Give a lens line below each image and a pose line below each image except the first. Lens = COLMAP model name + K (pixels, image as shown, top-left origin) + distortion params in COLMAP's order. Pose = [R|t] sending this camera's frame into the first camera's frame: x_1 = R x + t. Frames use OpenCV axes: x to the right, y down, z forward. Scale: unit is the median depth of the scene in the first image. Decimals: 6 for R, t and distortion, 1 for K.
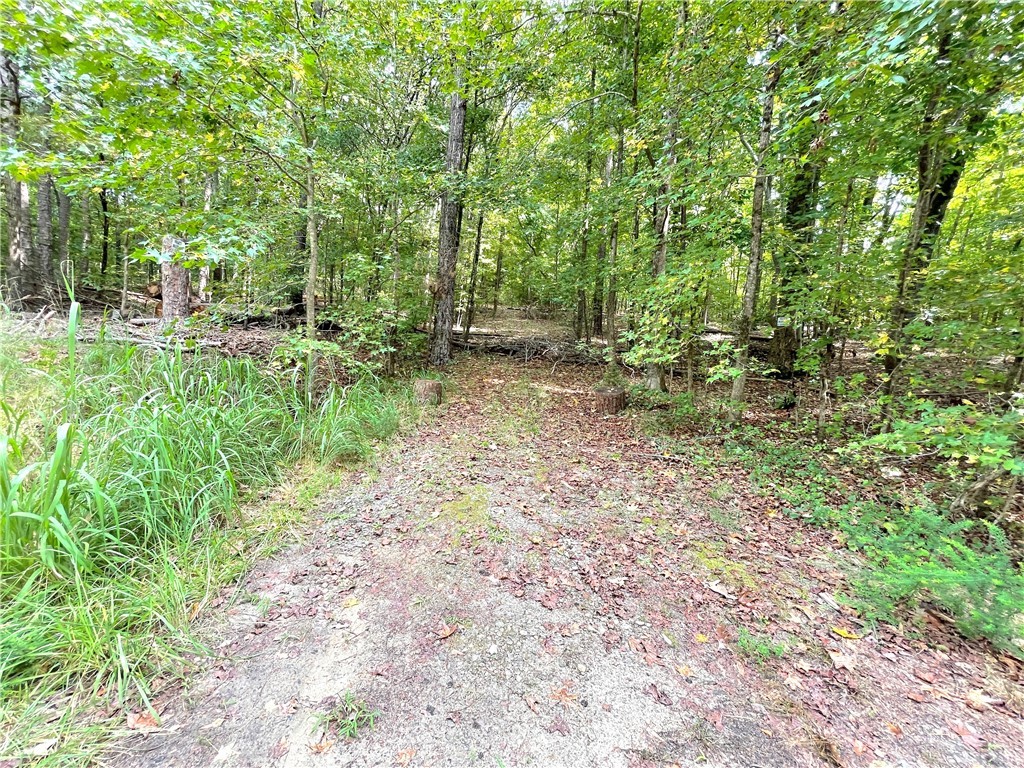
lens RADIAL K [[417.5, 0, 510.0], [0, 417.5, 388.6], [0, 0, 1]] dist [0.000958, 0.000898]
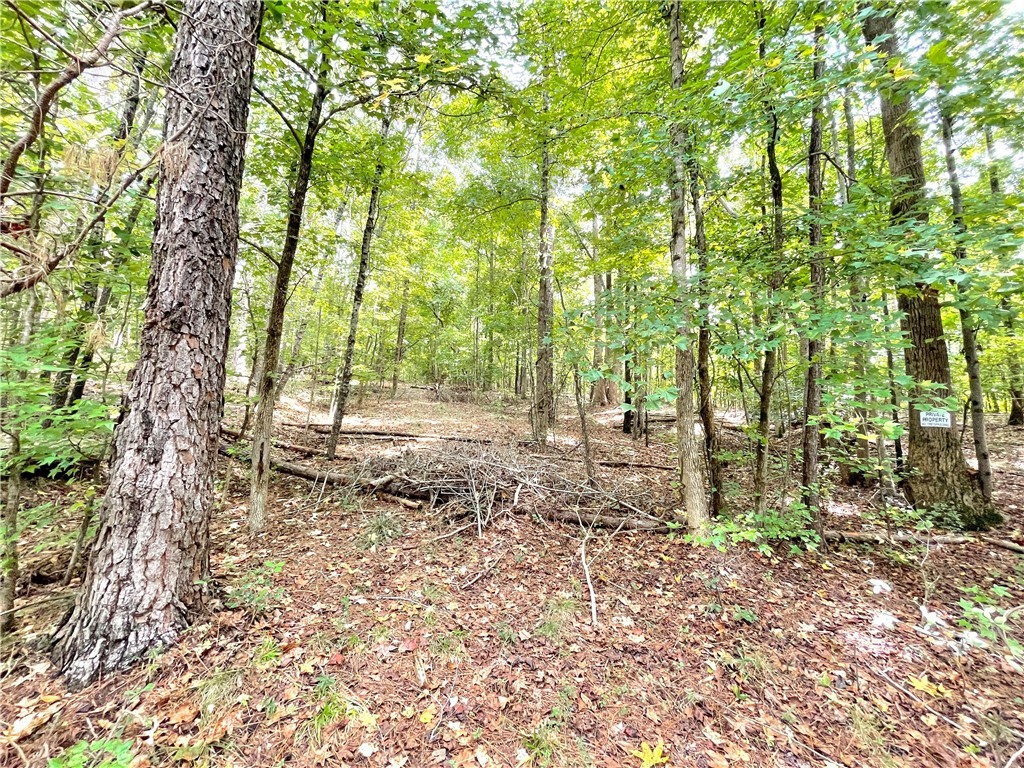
lens RADIAL K [[417.5, 0, 507.9], [0, 417.5, 387.1], [0, 0, 1]] dist [0.000958, 0.000898]
pose [[0.973472, 0.013502, 0.228406, -0.052698], [0.030272, 0.981881, -0.187064, -0.283523], [-0.226794, 0.189016, 0.955425, 1.475465]]
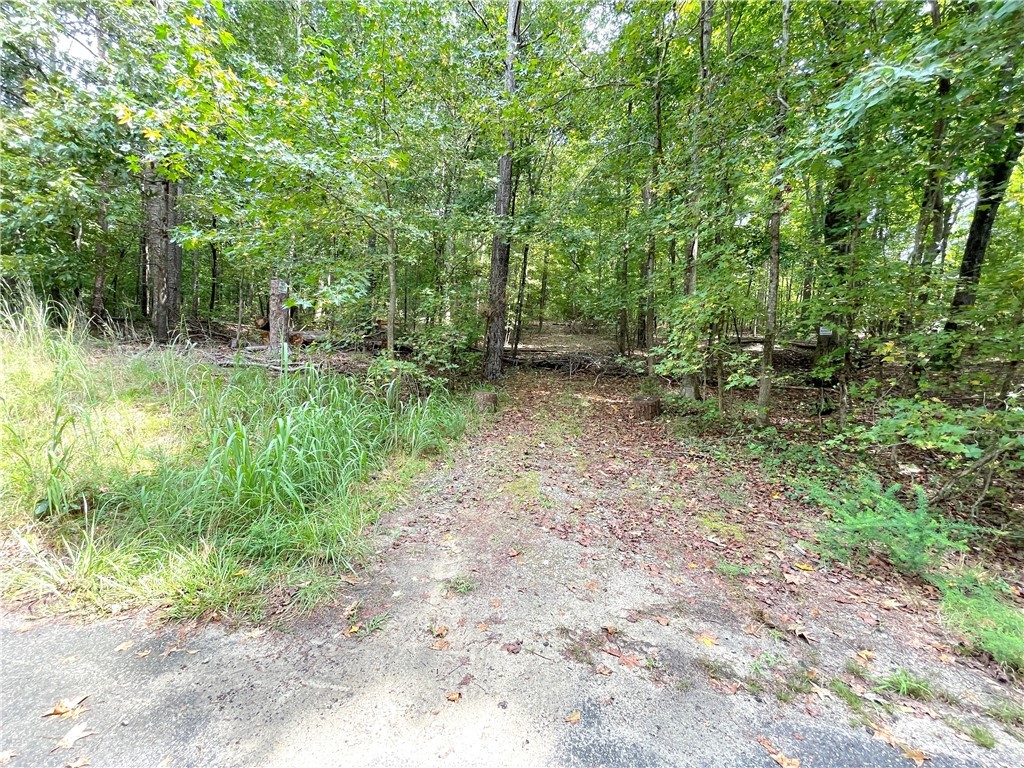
lens RADIAL K [[417.5, 0, 508.9], [0, 417.5, 387.2], [0, 0, 1]] dist [0.000958, 0.000898]
pose [[0.993444, -0.016736, -0.113087, 0.003489], [0.012349, 0.999148, -0.039382, 0.017831], [0.113650, 0.037727, 0.992804, -0.214312]]
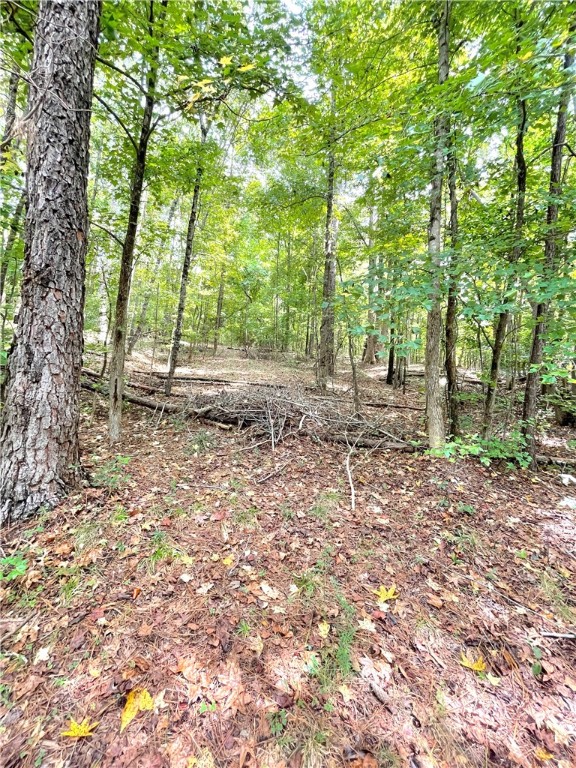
lens RADIAL K [[313.1, 0, 282.1], [0, 313.1, 381.0], [0, 0, 1]] dist [0.000958, 0.000898]
pose [[0.985072, 0.009426, 0.171885, -0.036812], [0.006487, 0.995758, -0.091781, -0.257470], [-0.172021, 0.091526, 0.980832, 1.479458]]
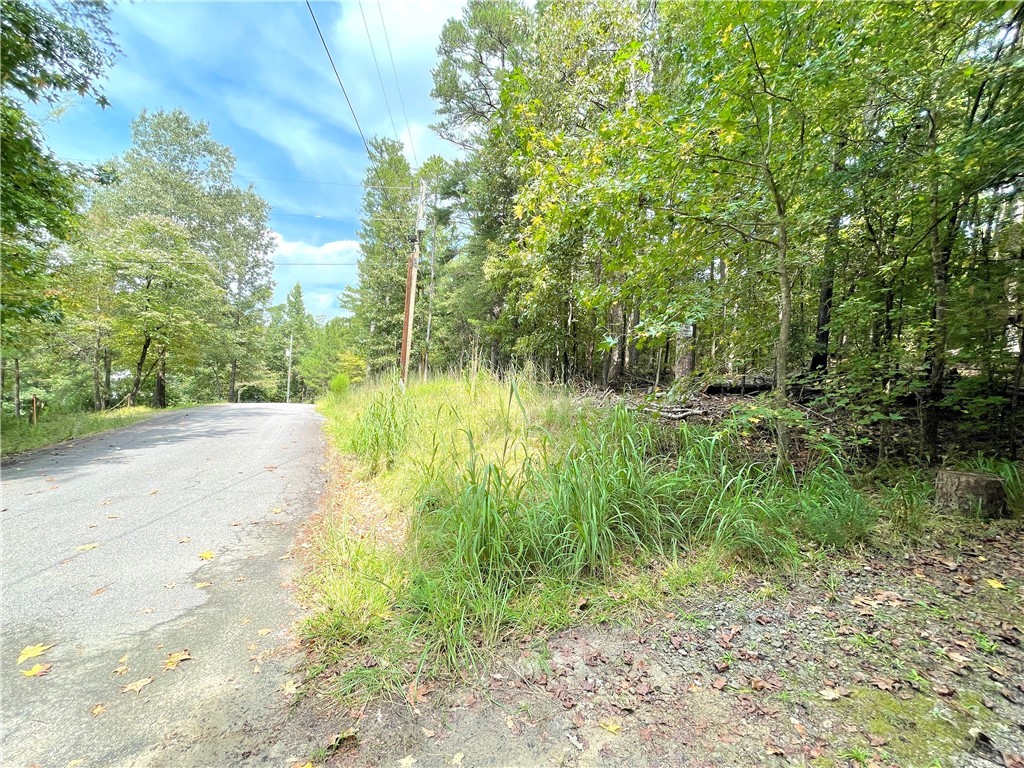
lens RADIAL K [[417.5, 0, 506.2], [0, 417.5, 386.0], [0, 0, 1]] dist [0.000958, 0.000898]
pose [[0.365045, -0.060734, -0.929007, 0.149111], [-0.106111, 0.988653, -0.106329, -0.009966], [0.924923, 0.137392, 0.354458, 0.204551]]
